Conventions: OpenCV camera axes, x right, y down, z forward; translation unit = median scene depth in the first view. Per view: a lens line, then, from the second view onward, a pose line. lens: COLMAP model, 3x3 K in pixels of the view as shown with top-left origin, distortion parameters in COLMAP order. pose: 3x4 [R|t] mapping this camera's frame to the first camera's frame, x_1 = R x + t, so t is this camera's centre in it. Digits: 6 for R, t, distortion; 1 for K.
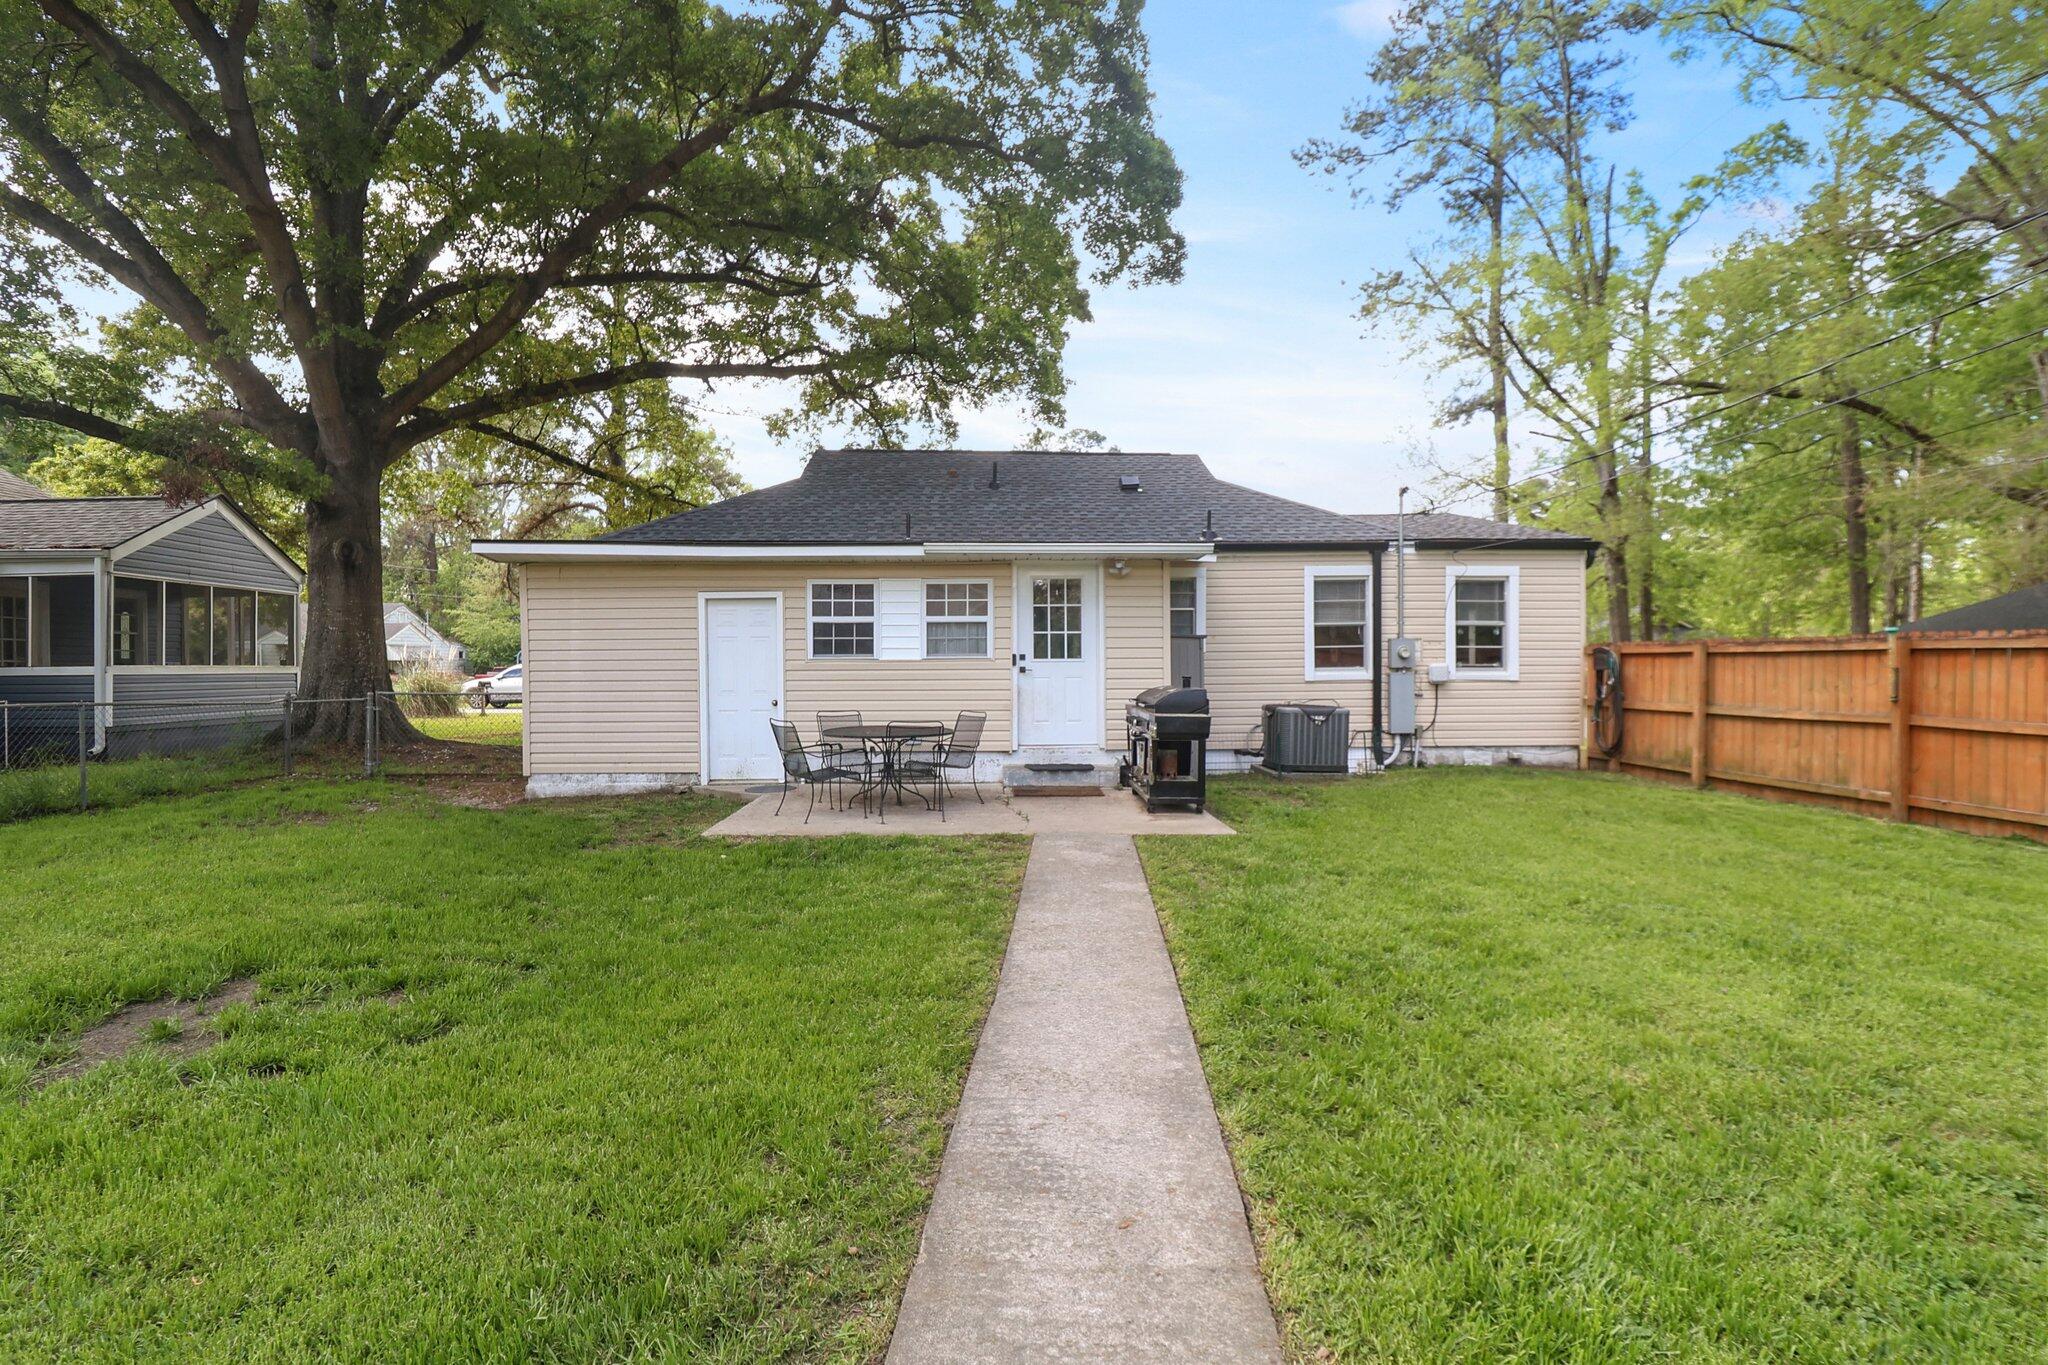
lens RADIAL K [[950.4, 0, 1025.3], [0, 950.4, 674.9], [0, 0, 1]] dist [0.001199, -0.000129]
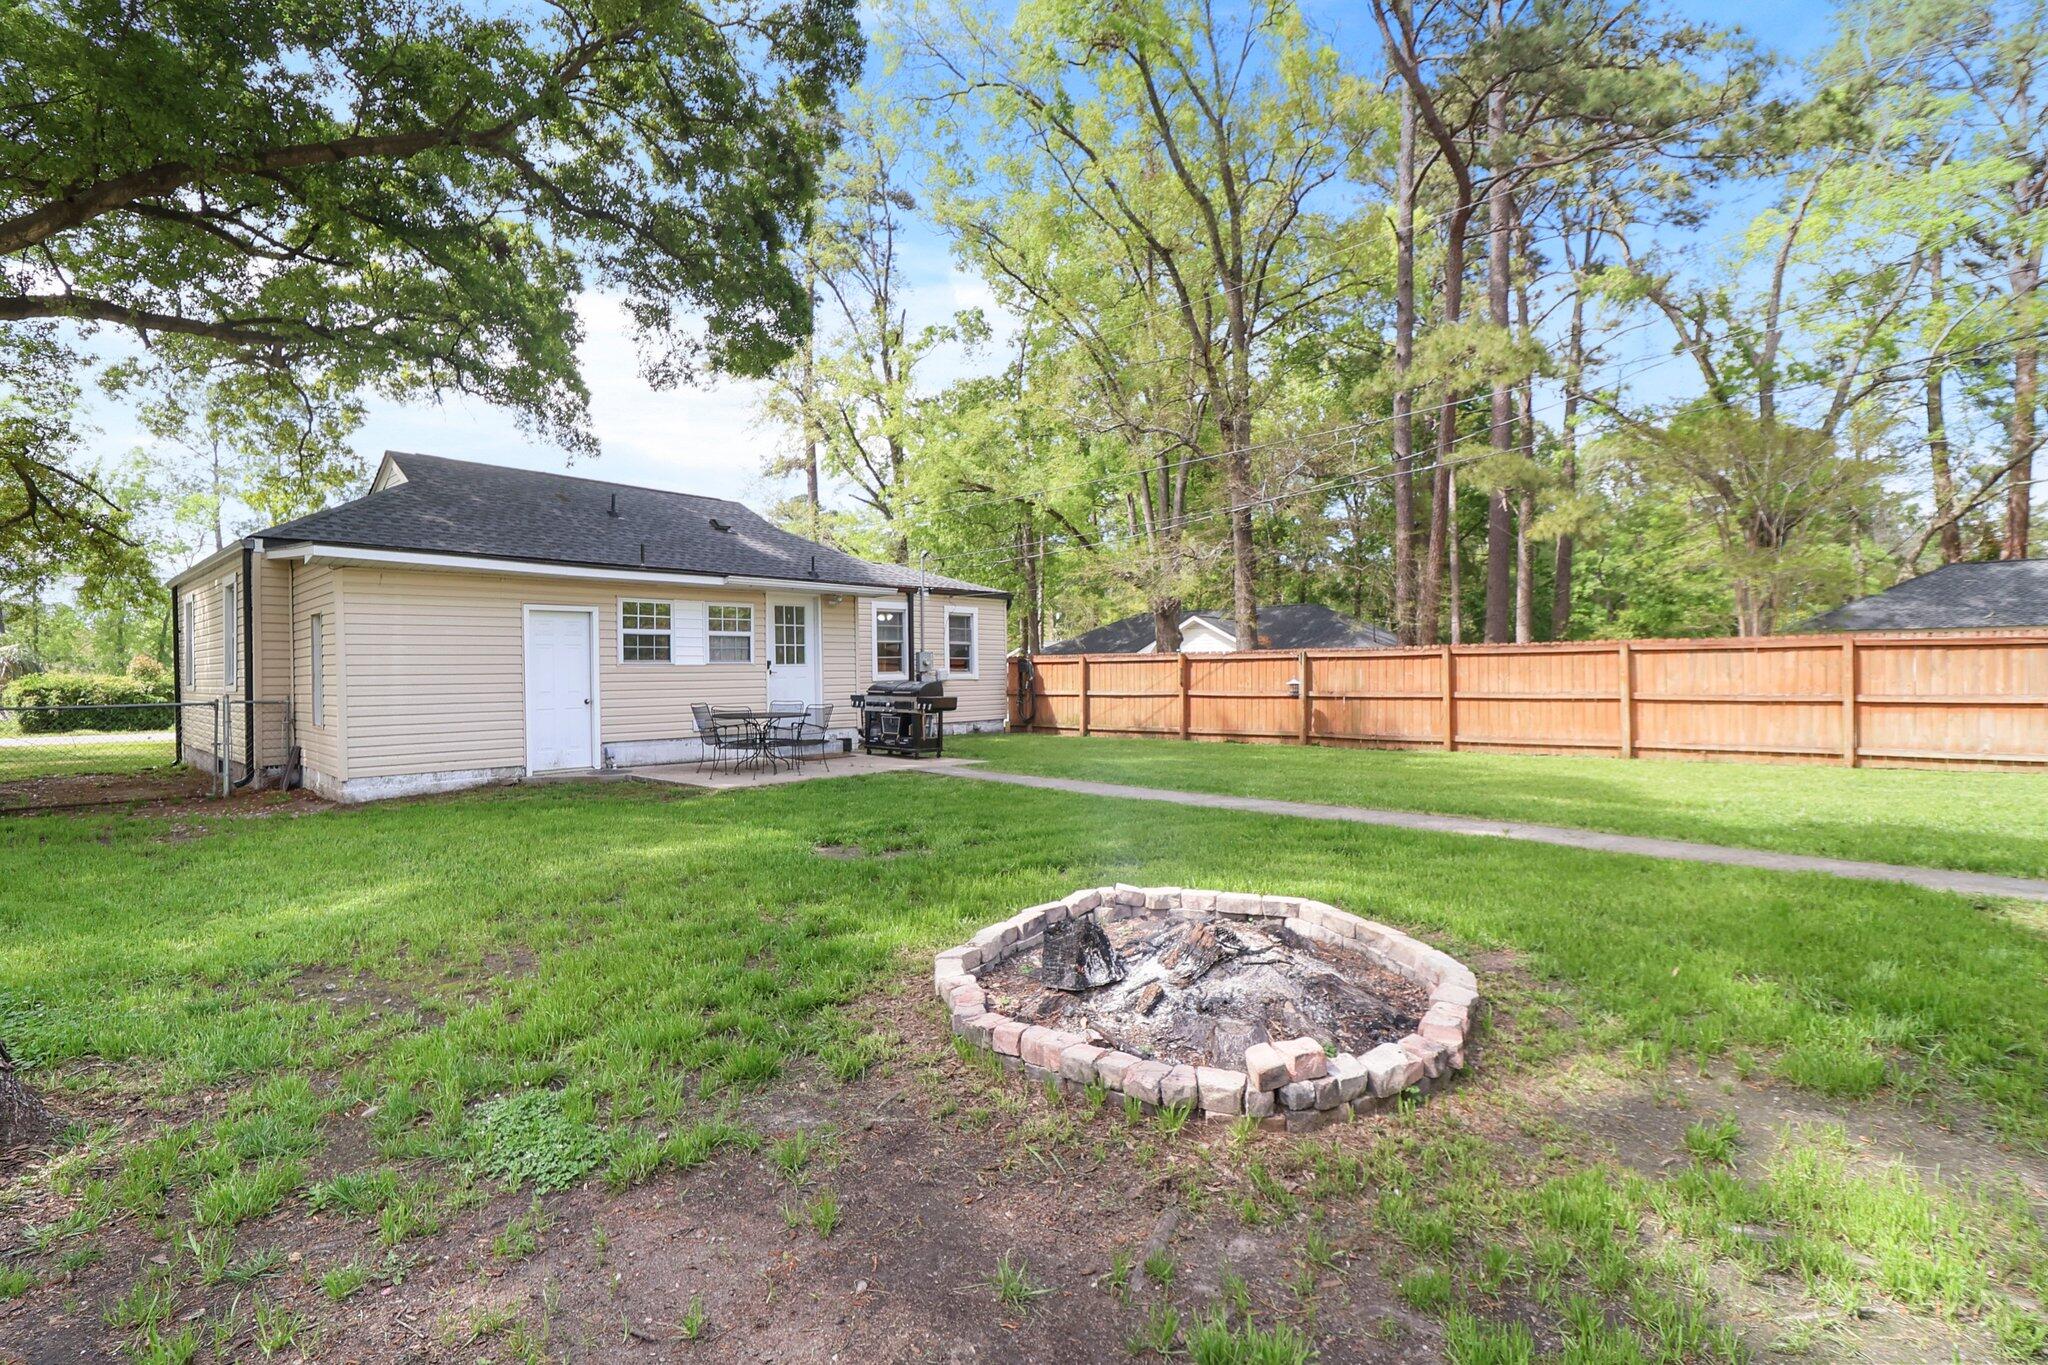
lens RADIAL K [[950.4, 0, 1024.4], [0, 950.4, 679.8], [0, 0, 1]] dist [0.001199, -0.000129]
pose [[0.692192, -0.010123, 0.721643, -0.734032], [0.017851, 0.999836, -0.003097, 0.015878], [-0.721493, 0.015025, 0.692259, -0.195230]]
